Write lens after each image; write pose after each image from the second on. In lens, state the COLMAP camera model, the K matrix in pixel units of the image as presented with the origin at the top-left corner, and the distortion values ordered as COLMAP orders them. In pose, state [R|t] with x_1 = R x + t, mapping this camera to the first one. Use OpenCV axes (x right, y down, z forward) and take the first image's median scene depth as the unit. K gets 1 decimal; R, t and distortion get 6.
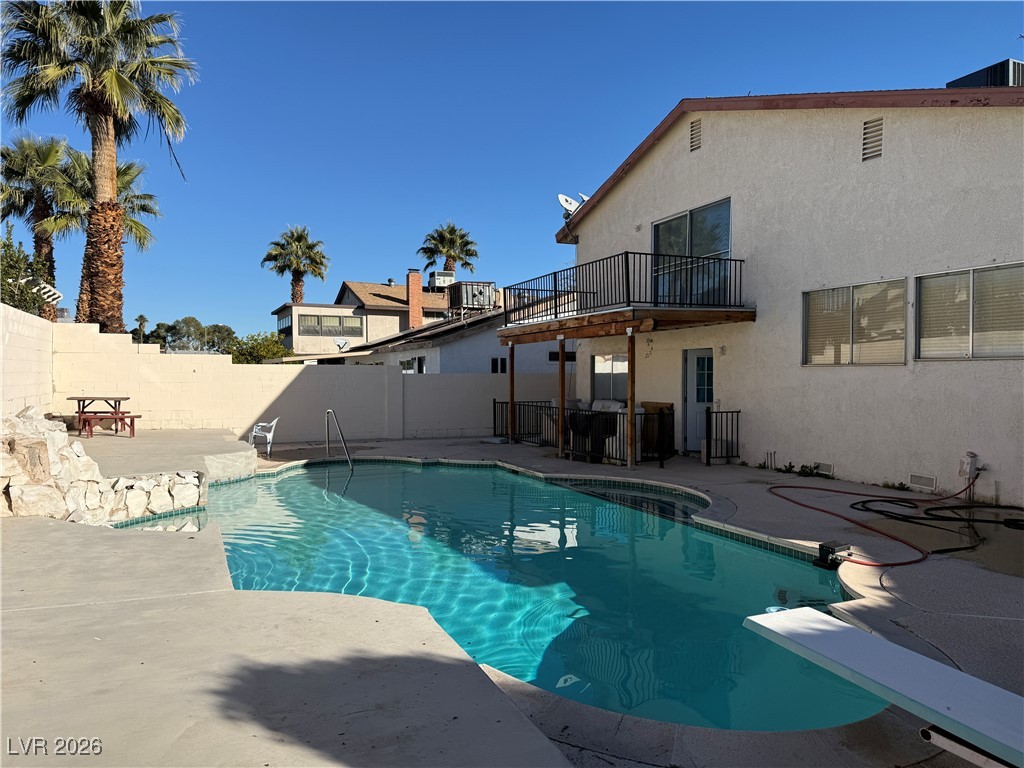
lens RADIAL K [[730.9, 0, 512.2], [0, 730.9, 388.4], [0, 0, 1]] dist [0.037580, -0.041776]
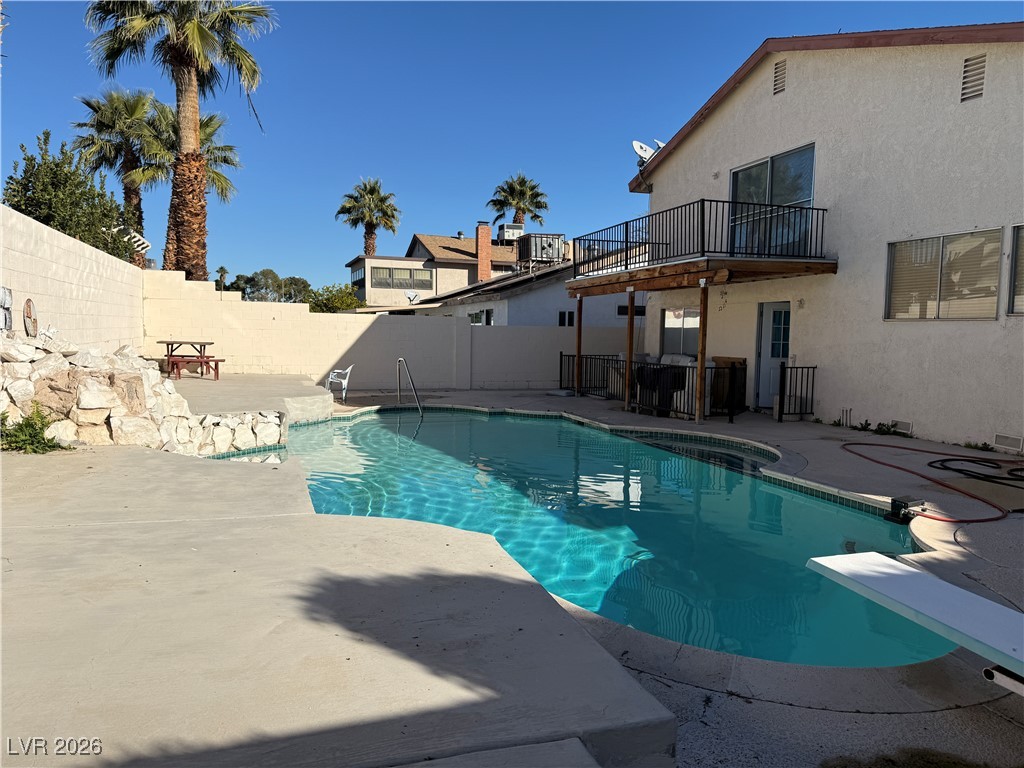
lens RADIAL K [[730.9, 0, 512.0], [0, 730.9, 389.2], [0, 0, 1]] dist [0.037580, -0.041776]
pose [[0.995622, 0.023148, -0.090558, -0.000348], [-0.017579, 0.997932, 0.061825, 0.007198], [0.091802, -0.059963, 0.993970, -0.006395]]
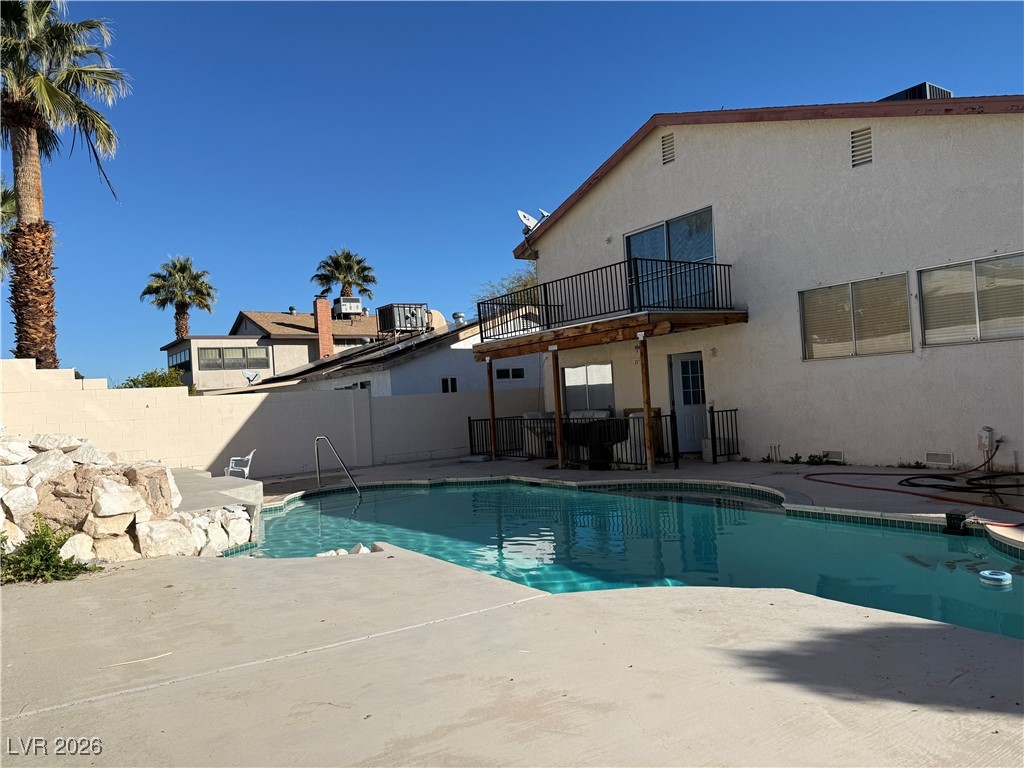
lens RADIAL K [[730.9, 0, 513.9], [0, 730.9, 384.2], [0, 0, 1]] dist [0.037580, -0.041776]
pose [[0.982550, -0.055322, 0.177580, -0.182416], [0.062862, 0.997332, -0.037110, 0.014240], [-0.175053, 0.047626, 0.983406, 0.033586]]
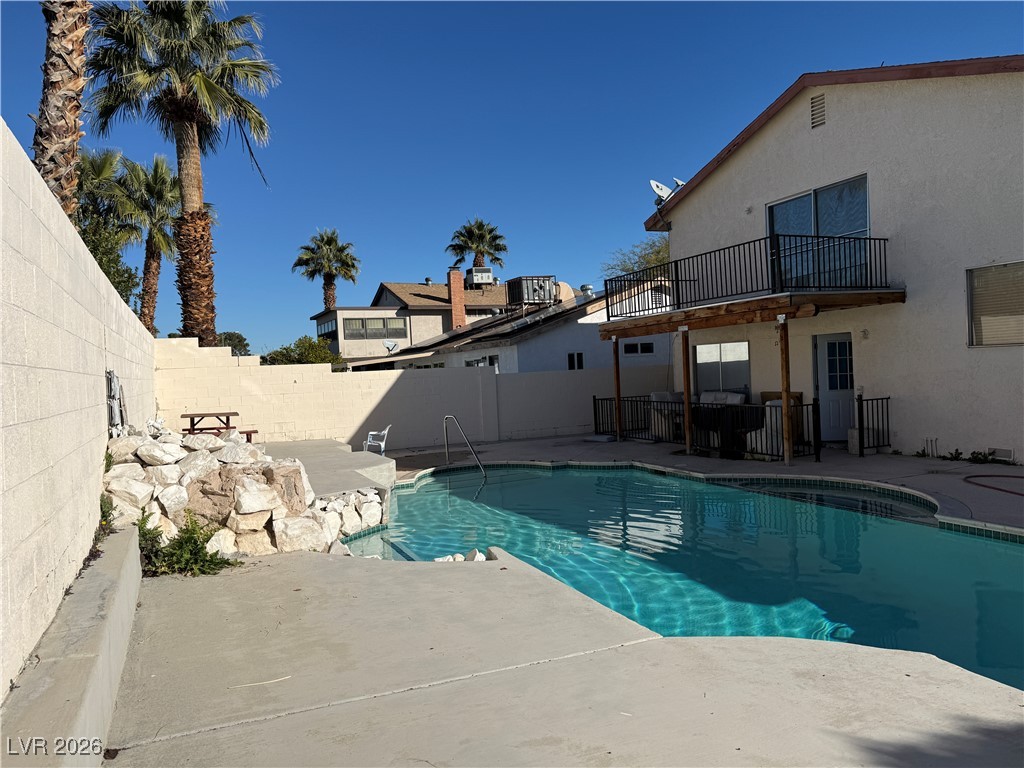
lens RADIAL K [[730.9, 0, 510.2], [0, 730.9, 386.3], [0, 0, 1]] dist [0.037580, -0.041776]
pose [[0.998884, -0.046502, -0.008217, -0.172044], [0.046548, 0.998901, 0.005459, -0.011764], [0.007954, -0.005835, 0.999951, 0.040560]]
